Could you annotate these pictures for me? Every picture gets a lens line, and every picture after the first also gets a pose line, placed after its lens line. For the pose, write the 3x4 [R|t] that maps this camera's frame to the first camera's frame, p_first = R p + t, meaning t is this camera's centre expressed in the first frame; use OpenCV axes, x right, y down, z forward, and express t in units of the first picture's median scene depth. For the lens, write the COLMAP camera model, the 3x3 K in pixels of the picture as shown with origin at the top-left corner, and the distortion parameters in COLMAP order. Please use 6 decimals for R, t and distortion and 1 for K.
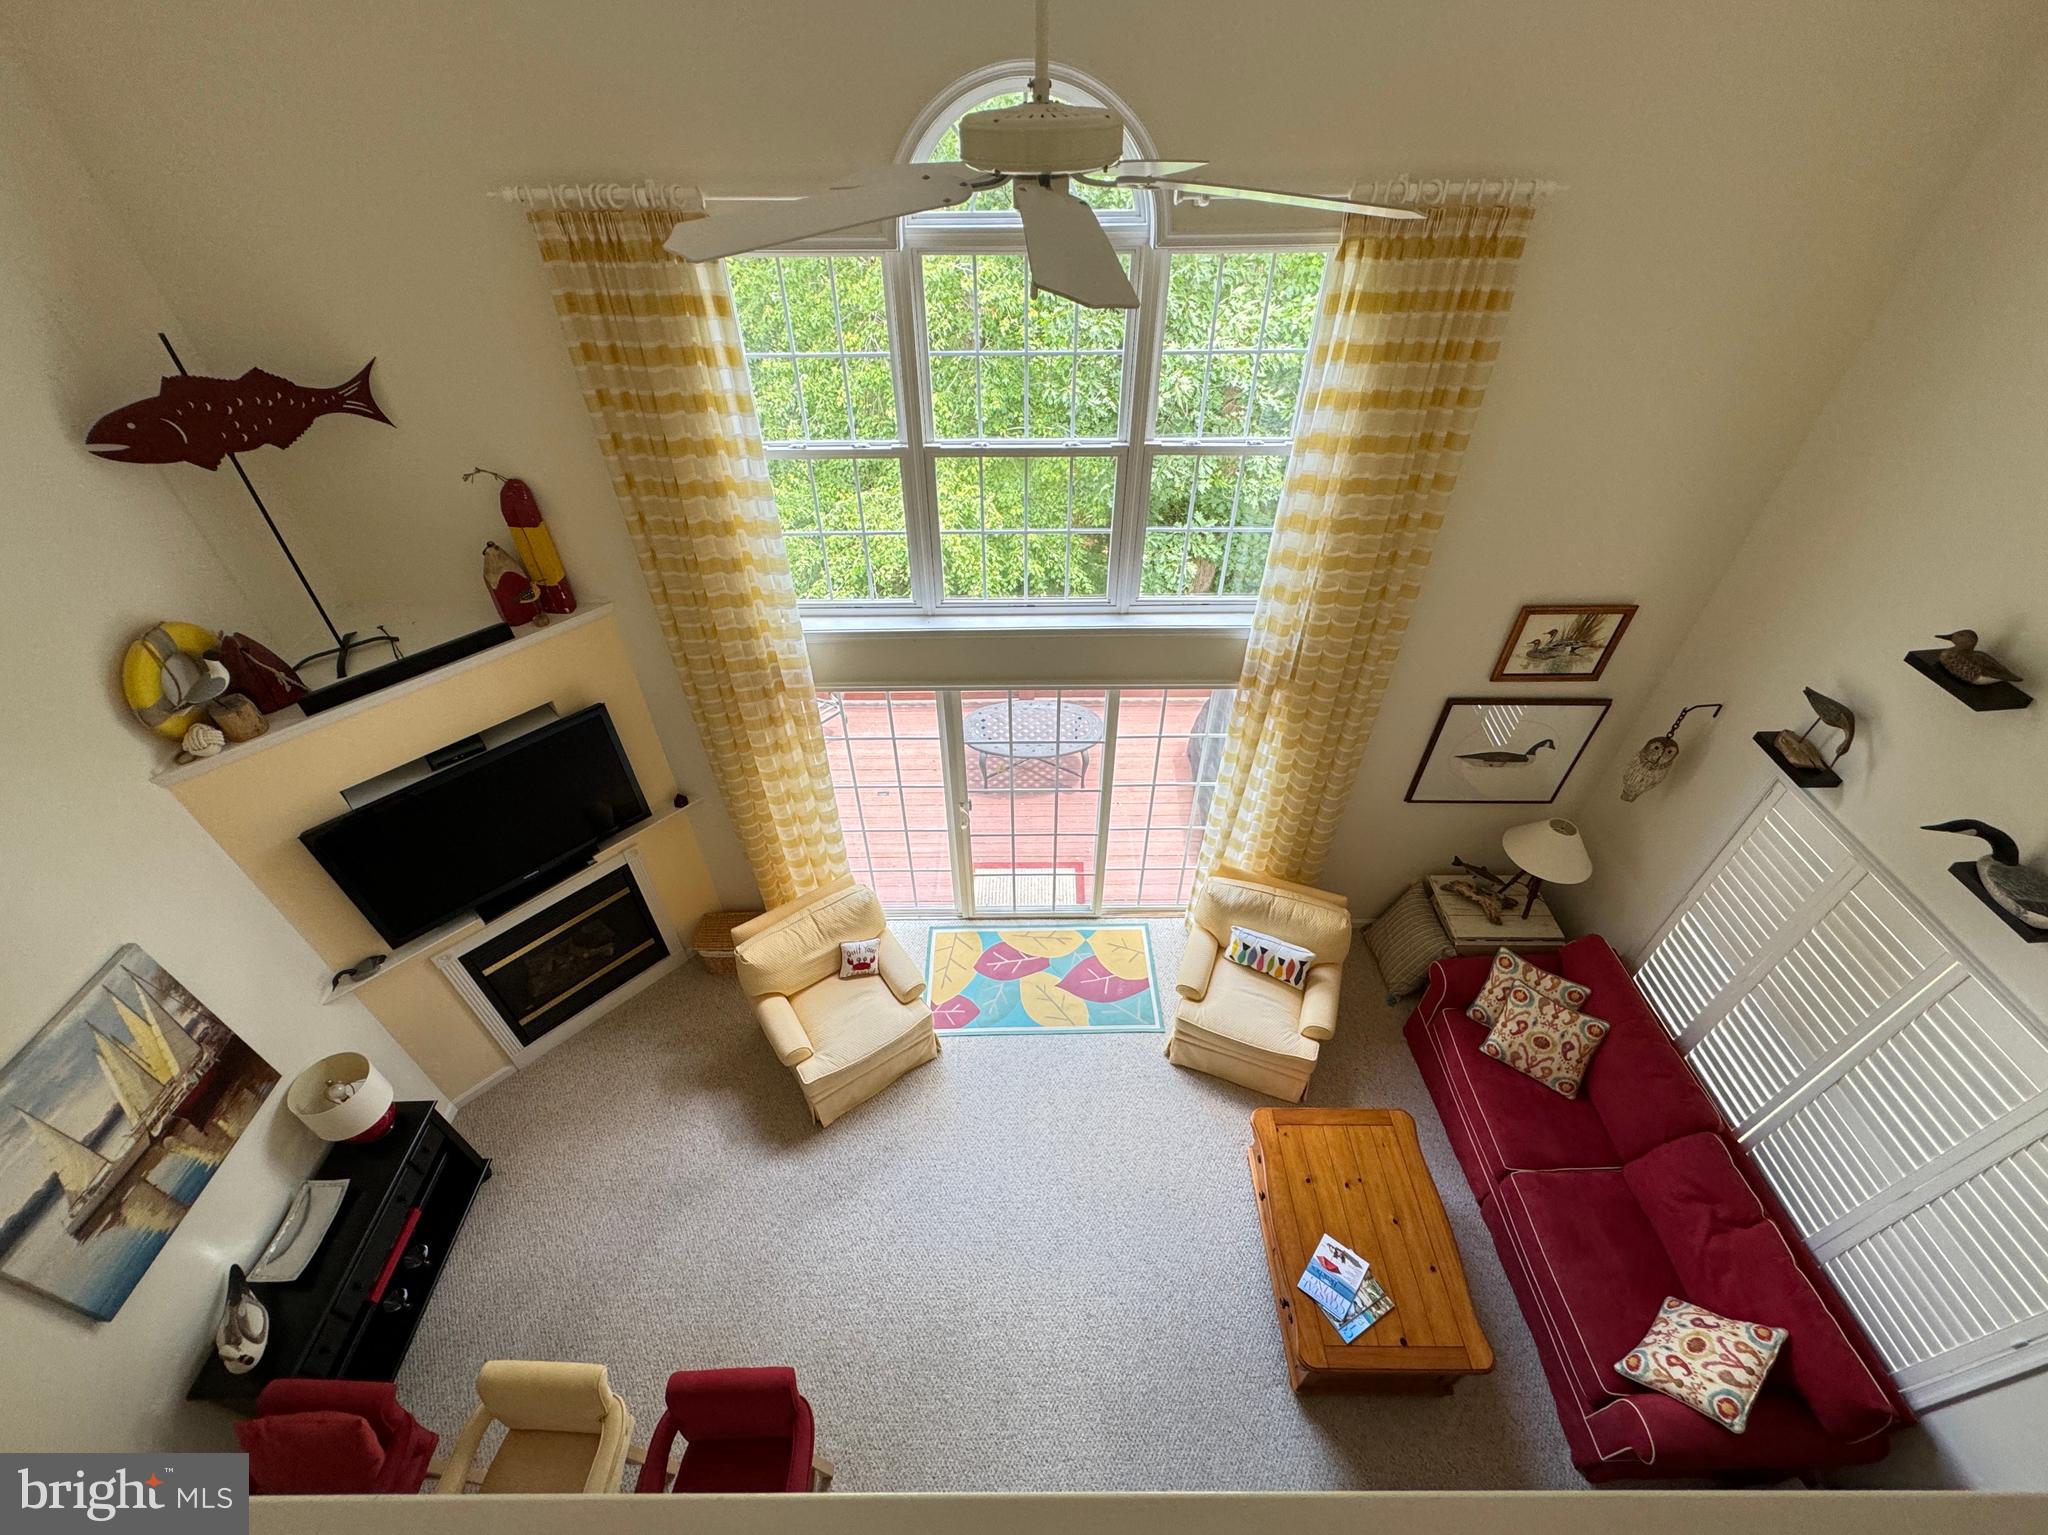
lens RADIAL K [[851.3, 0, 1025.0], [0, 851.3, 768.2], [0, 0, 1]] dist [-0.006832, 0.002145]
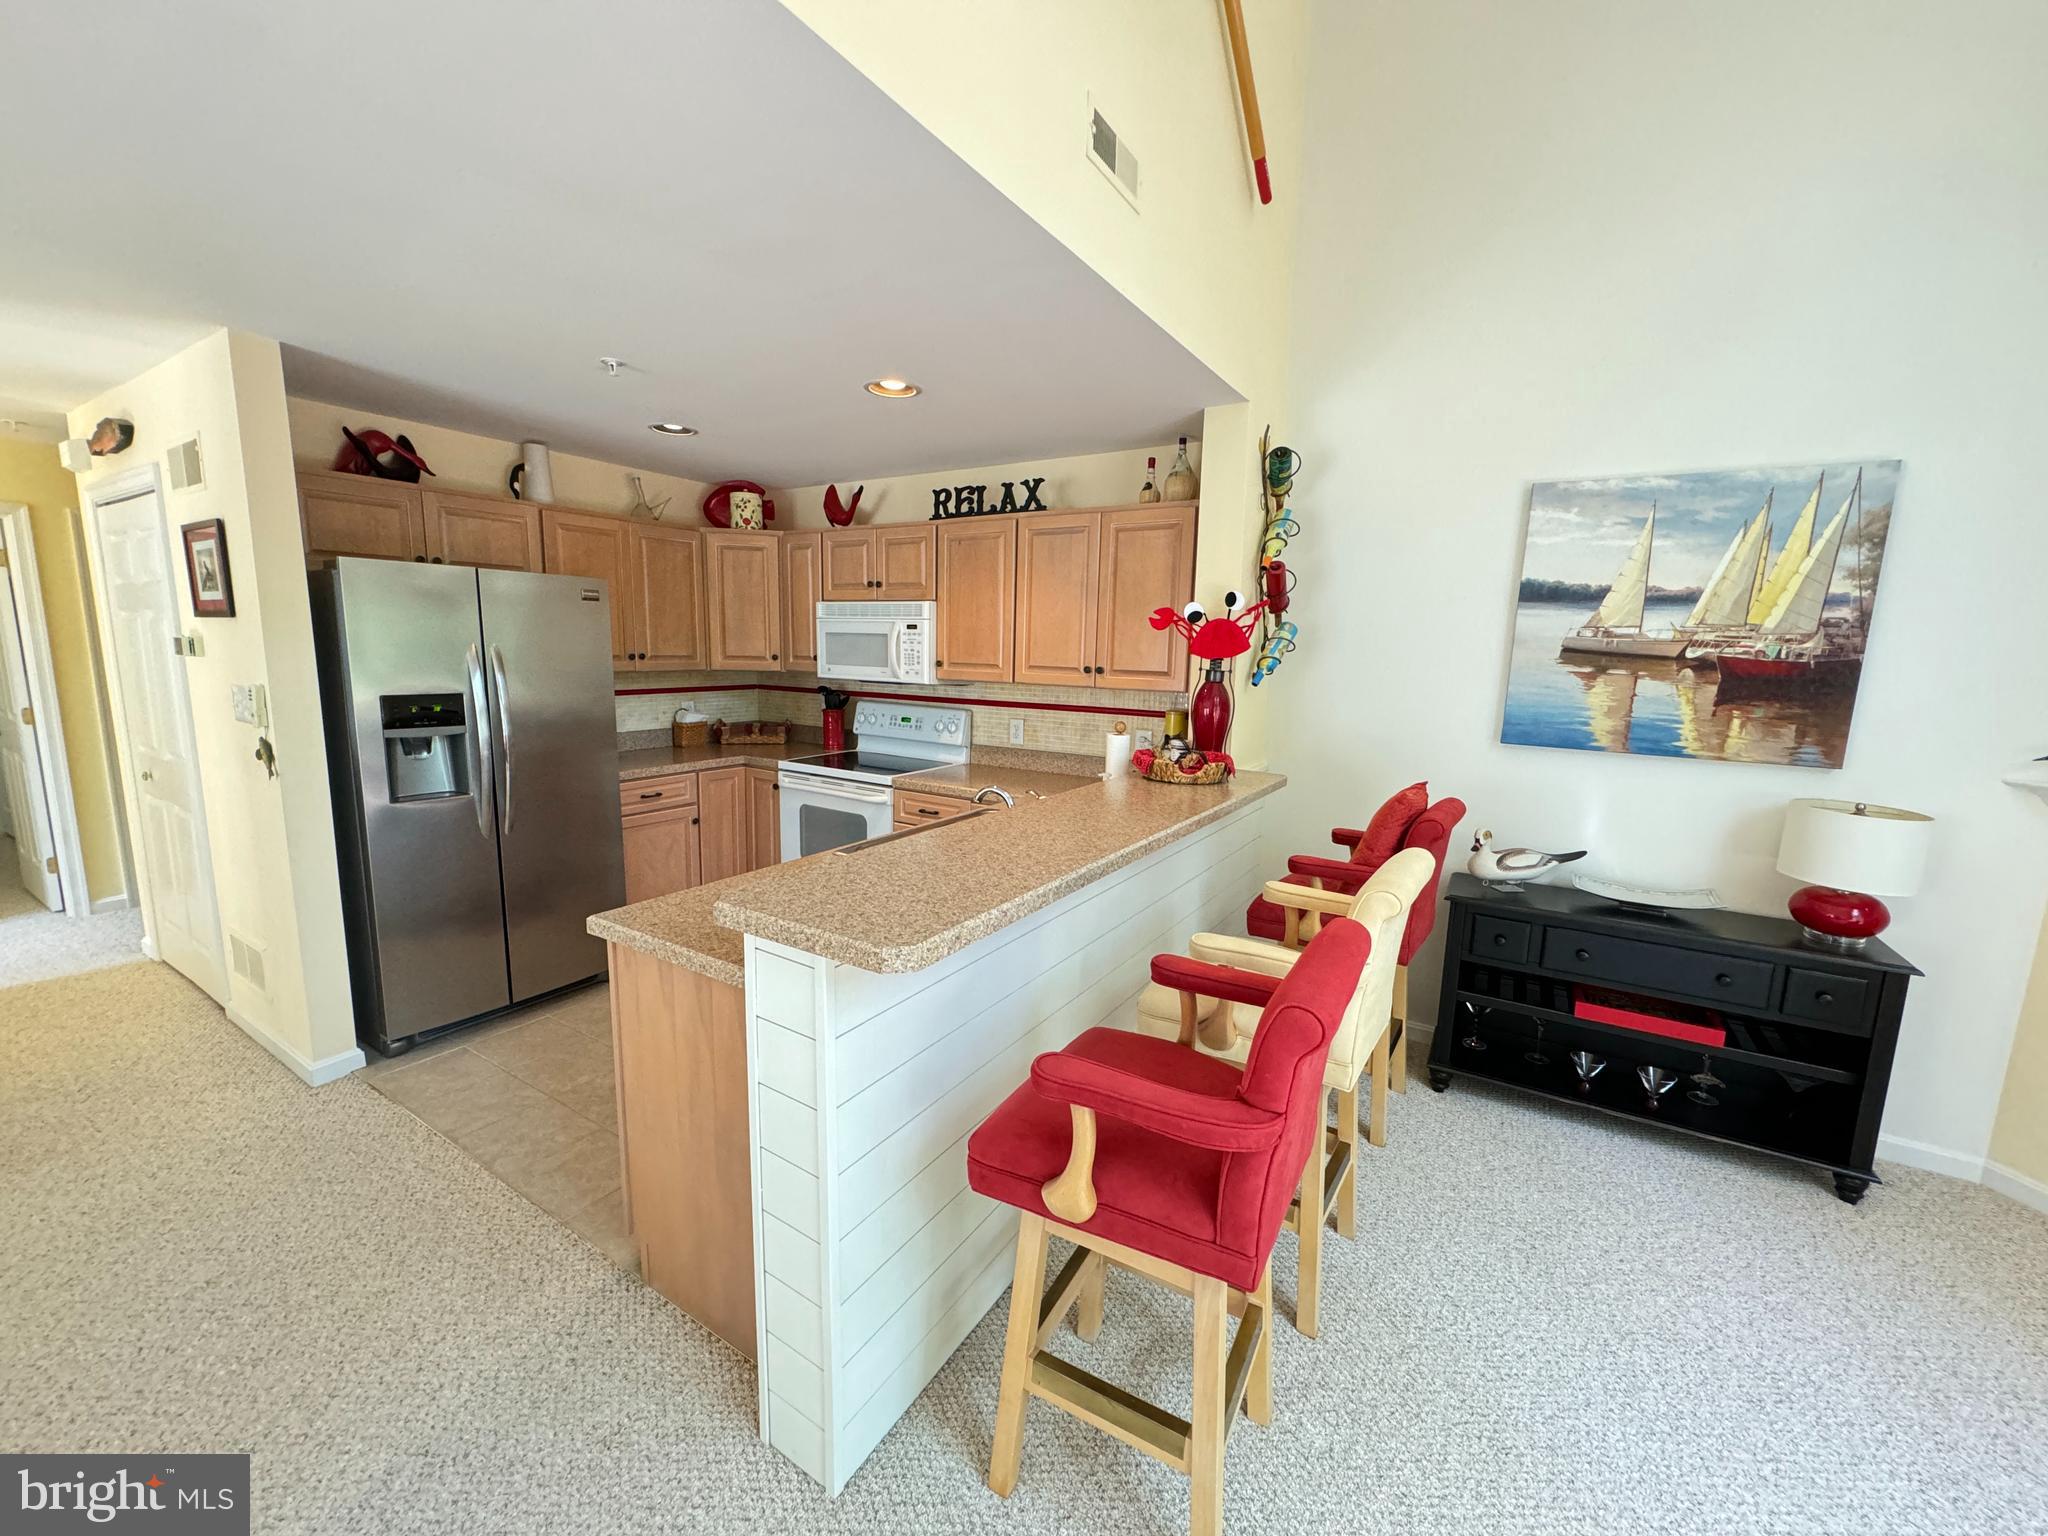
lens RADIAL K [[814.4, 0, 1023.5], [0, 814.4, 770.7], [0, 0, 1]] dist [-0.000694, 0.000620]
pose [[-0.535761, 0.121228, -0.835622, 0.077999], [-0.575184, 0.672115, 0.466288, 0.433990], [0.618161, 0.730456, -0.290365, 0.757292]]
